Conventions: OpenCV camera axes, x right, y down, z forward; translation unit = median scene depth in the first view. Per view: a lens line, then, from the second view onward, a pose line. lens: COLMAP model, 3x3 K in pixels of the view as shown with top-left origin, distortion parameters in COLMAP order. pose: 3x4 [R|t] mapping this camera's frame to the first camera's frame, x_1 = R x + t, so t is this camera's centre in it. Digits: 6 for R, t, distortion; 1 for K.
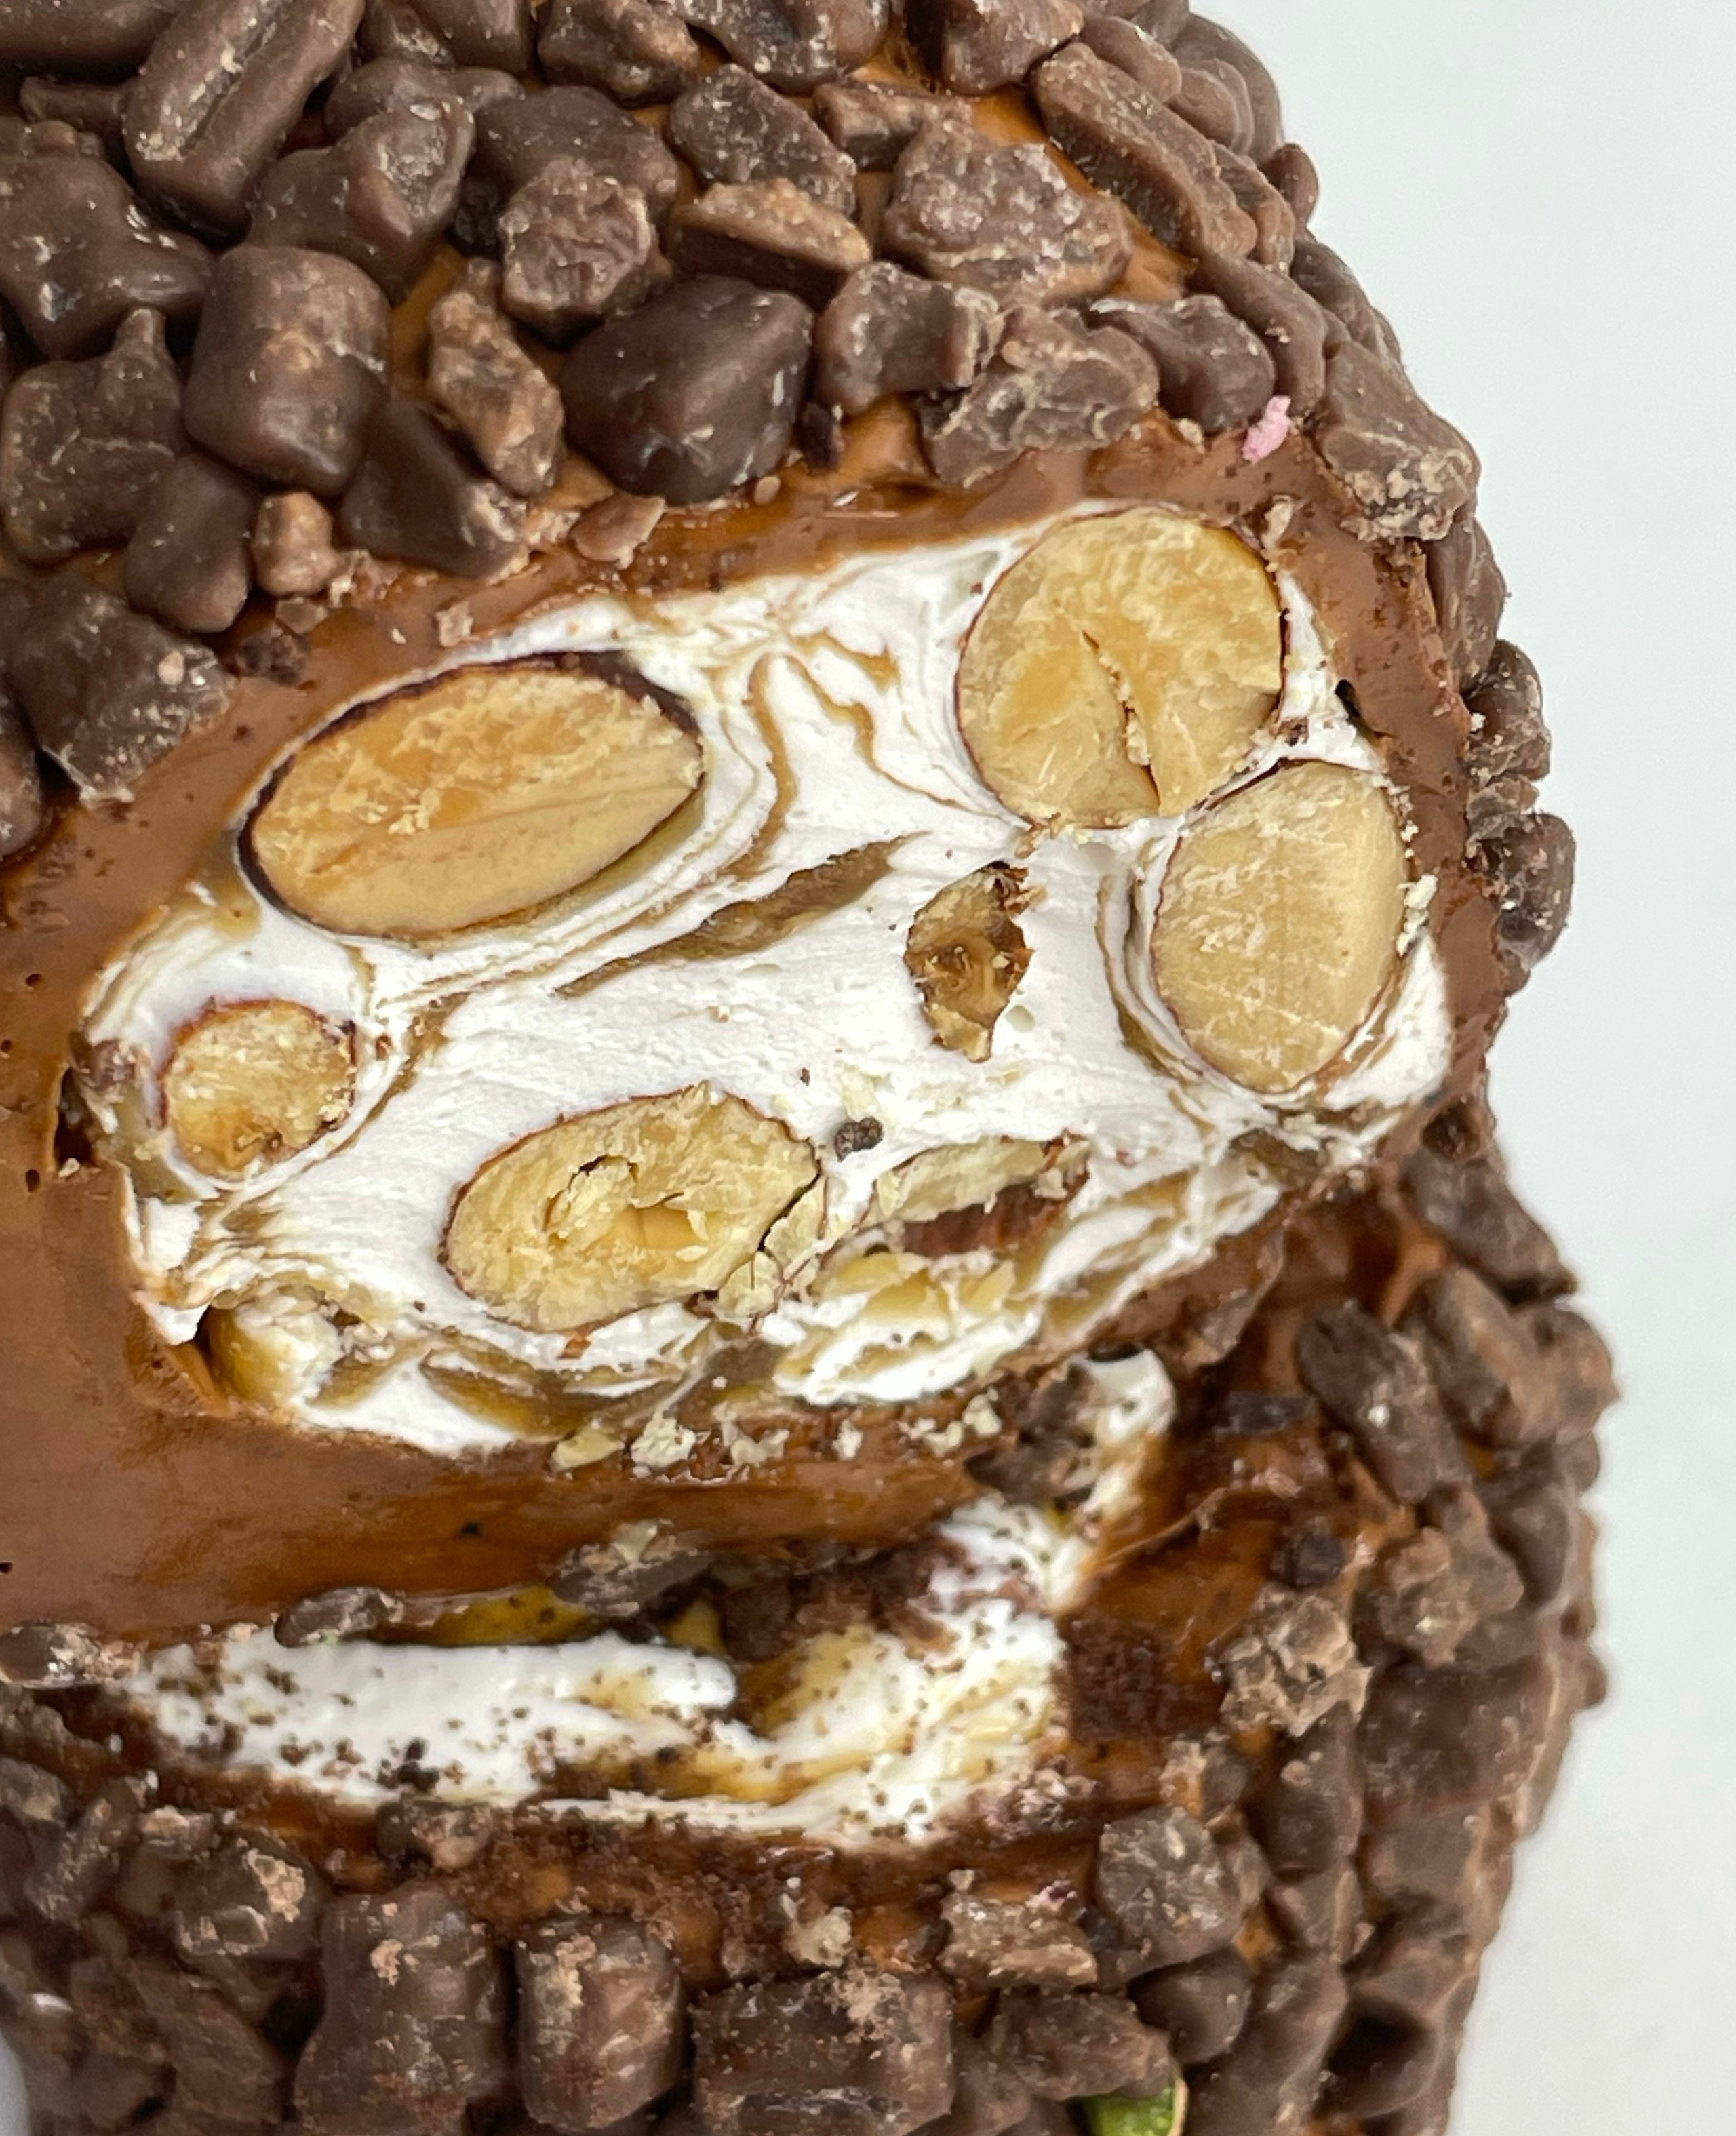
lens RADIAL K [[4758.4, 0, 868.0], [0, 4758.4, 1068.0], [0, 0, 1]] dist [0.183656, -0.001710]
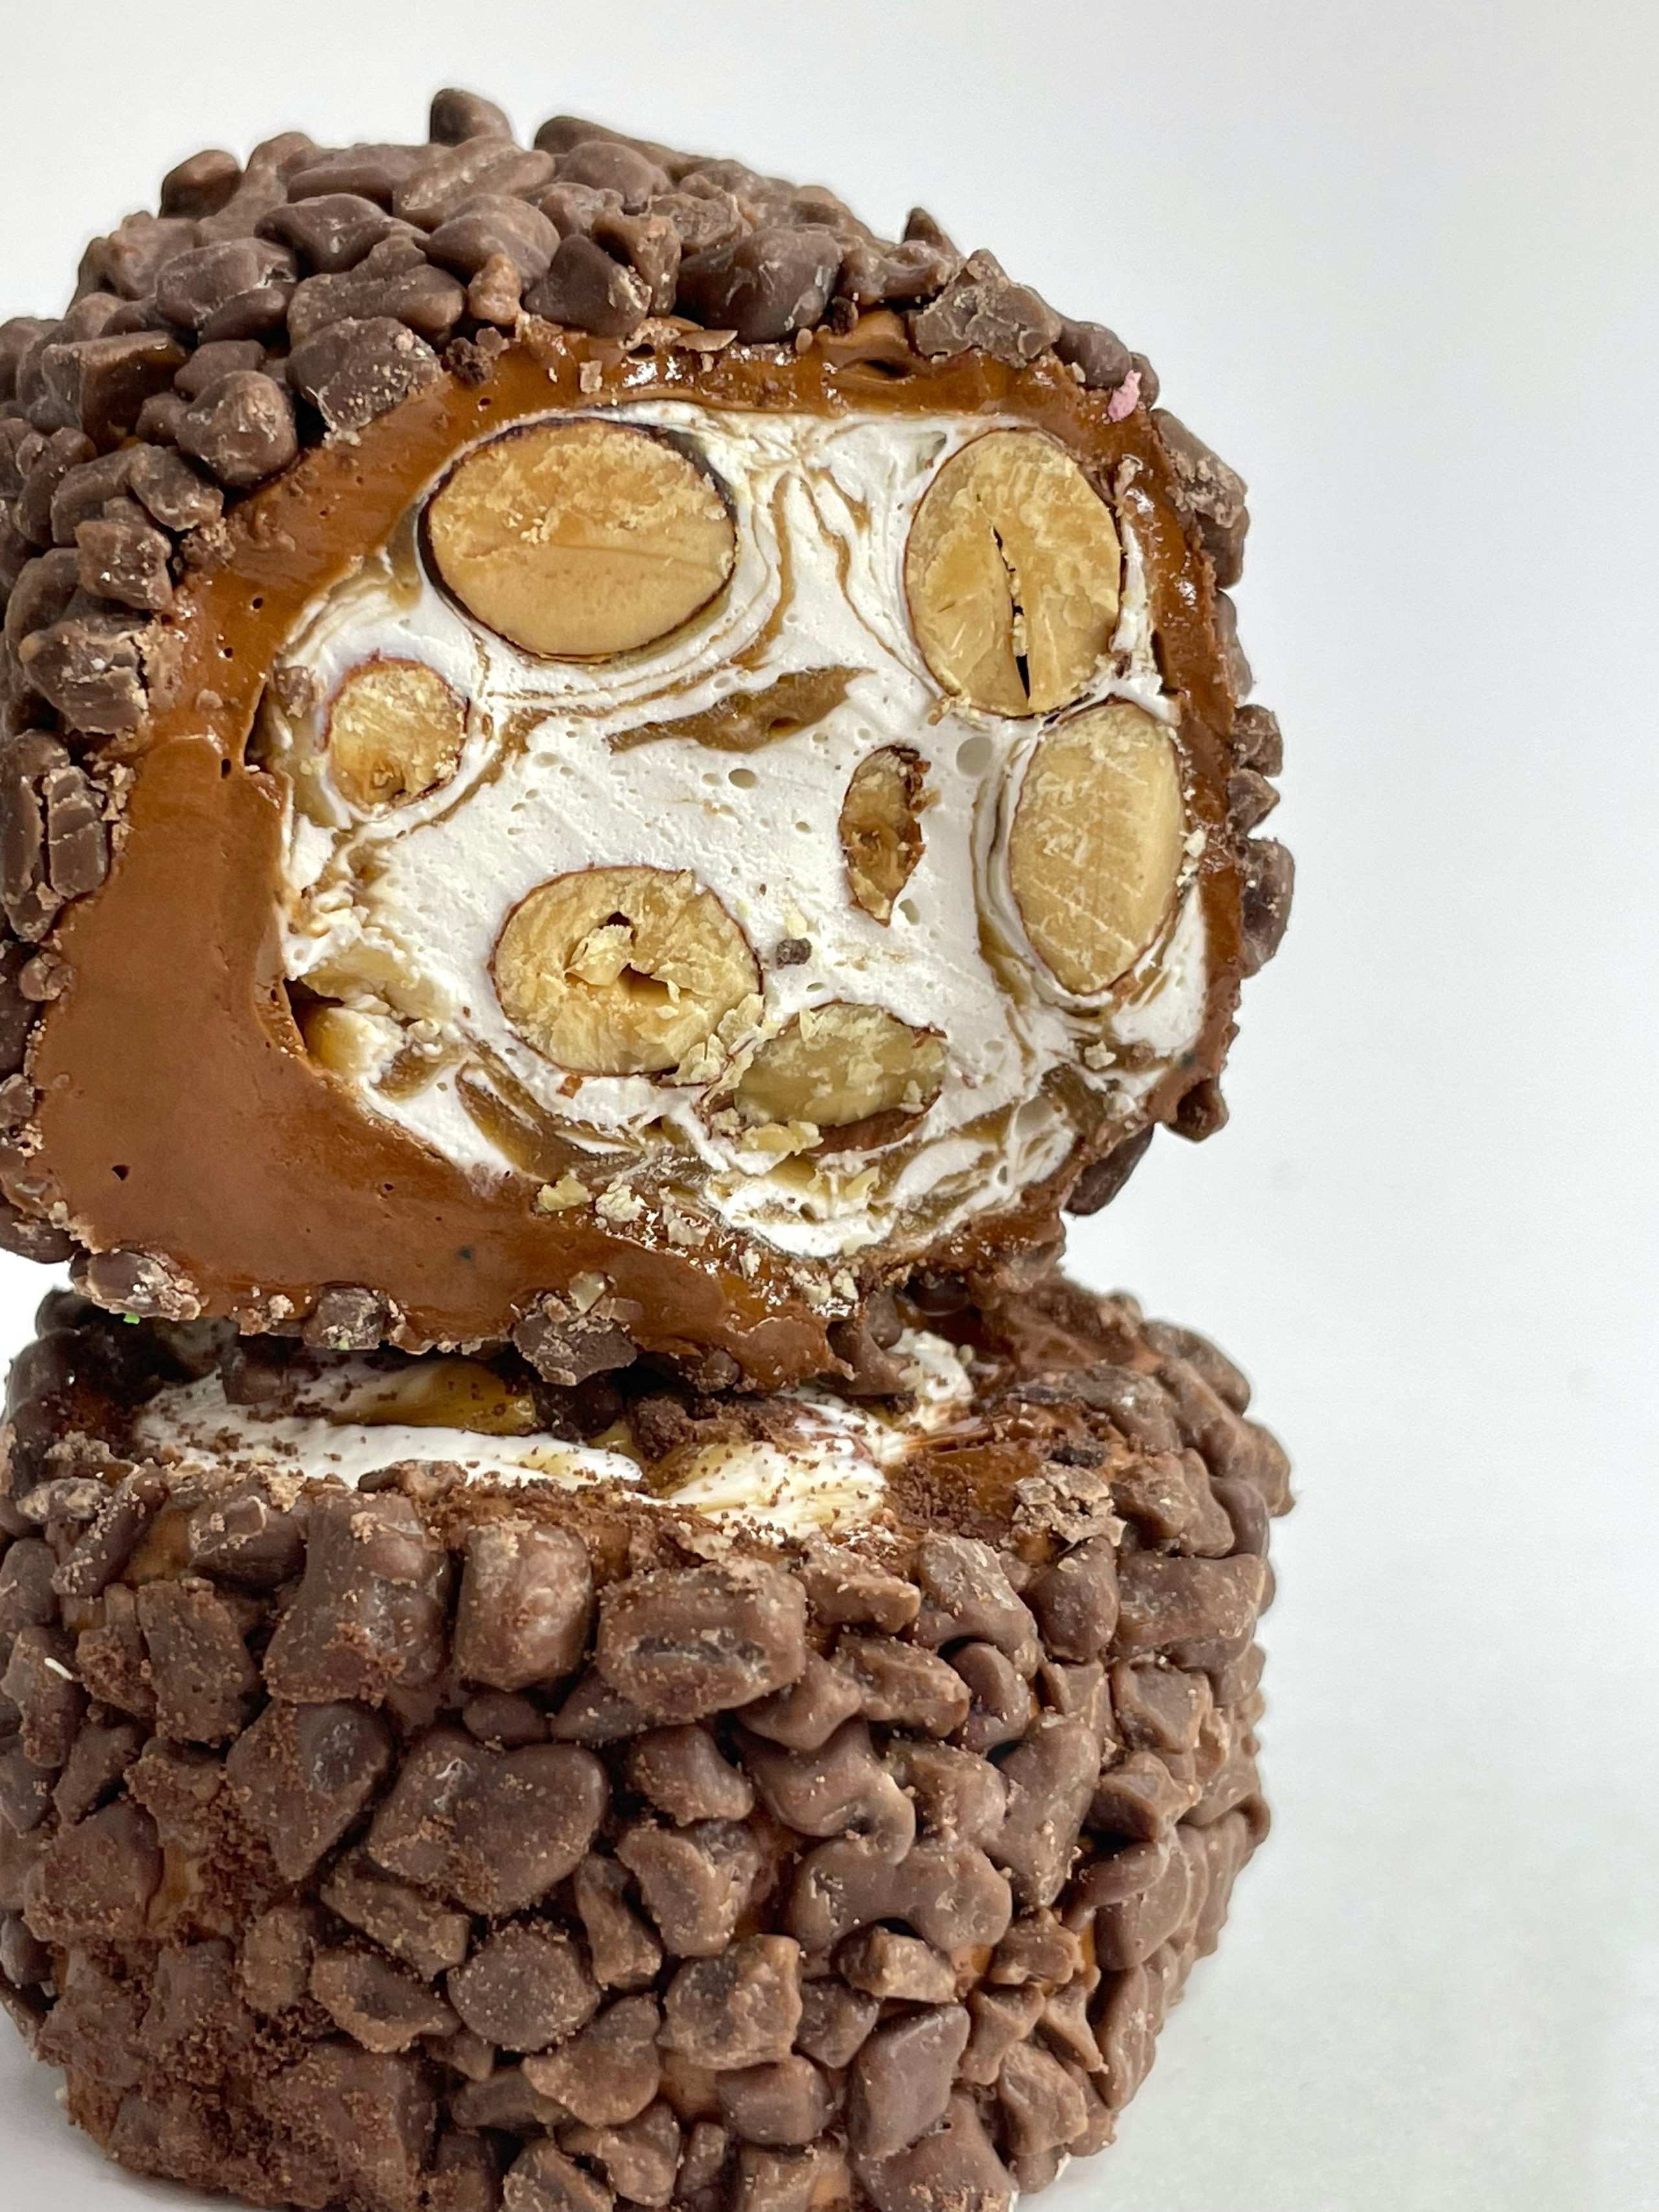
lens RADIAL K [[3467.0, 0, 829.5], [0, 3467.0, 1106.0], [0, 0, 1]] dist [0.206909, -0.141483]
pose [[0.992997, 0.106169, 0.051813, -0.040095], [-0.063810, 0.851115, -0.521087, 0.590716], [-0.099422, 0.514132, 0.851929, 0.158466]]
